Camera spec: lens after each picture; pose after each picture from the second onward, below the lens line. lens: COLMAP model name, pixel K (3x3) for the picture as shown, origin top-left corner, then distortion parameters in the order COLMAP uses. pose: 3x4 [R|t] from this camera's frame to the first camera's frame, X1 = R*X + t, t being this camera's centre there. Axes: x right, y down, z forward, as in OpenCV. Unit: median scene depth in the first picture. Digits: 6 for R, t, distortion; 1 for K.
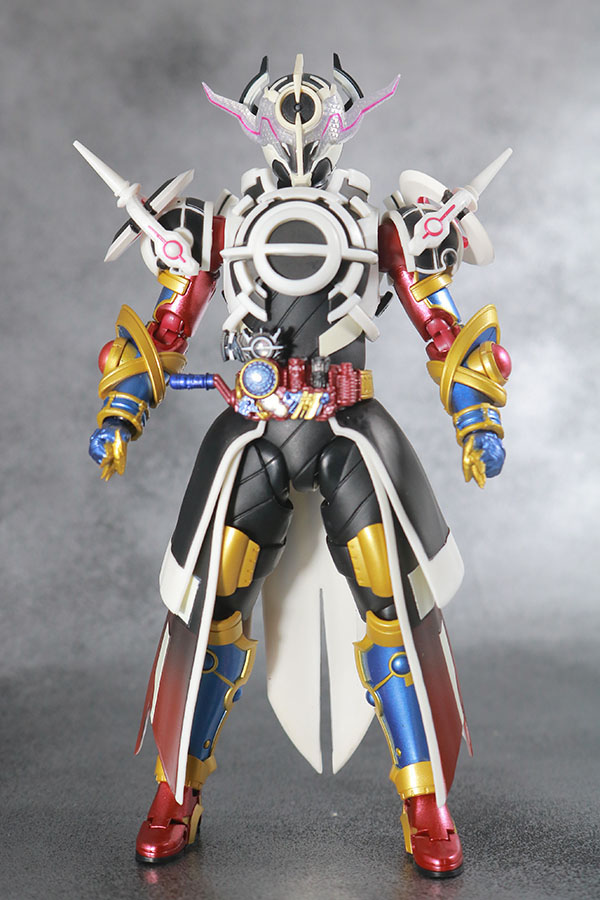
lens RADIAL K [[1526.3, 0, 300.0], [0, 1526.3, 450.0], [0, 0, 1]] dist [-0.024313, -0.088708]
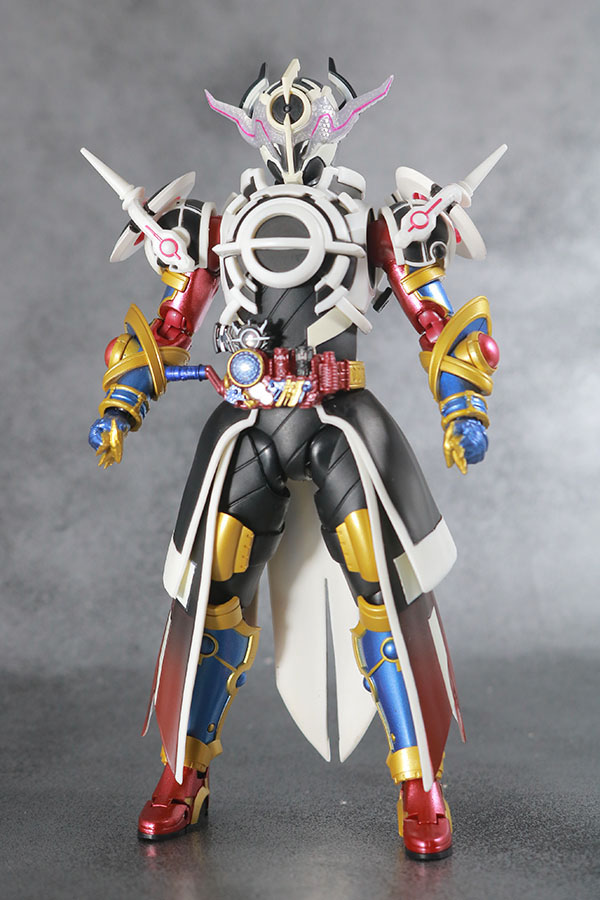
lens RADIAL K [[1526.3, 0, 300.0], [0, 1526.3, 450.0], [0, 0, 1]] dist [-0.024313, -0.088708]
pose [[0.992779, -0.005027, -0.119854, 0.128542], [0.001146, 0.999473, -0.032430, 0.040754], [0.119954, 0.032059, 0.992262, -0.021158]]
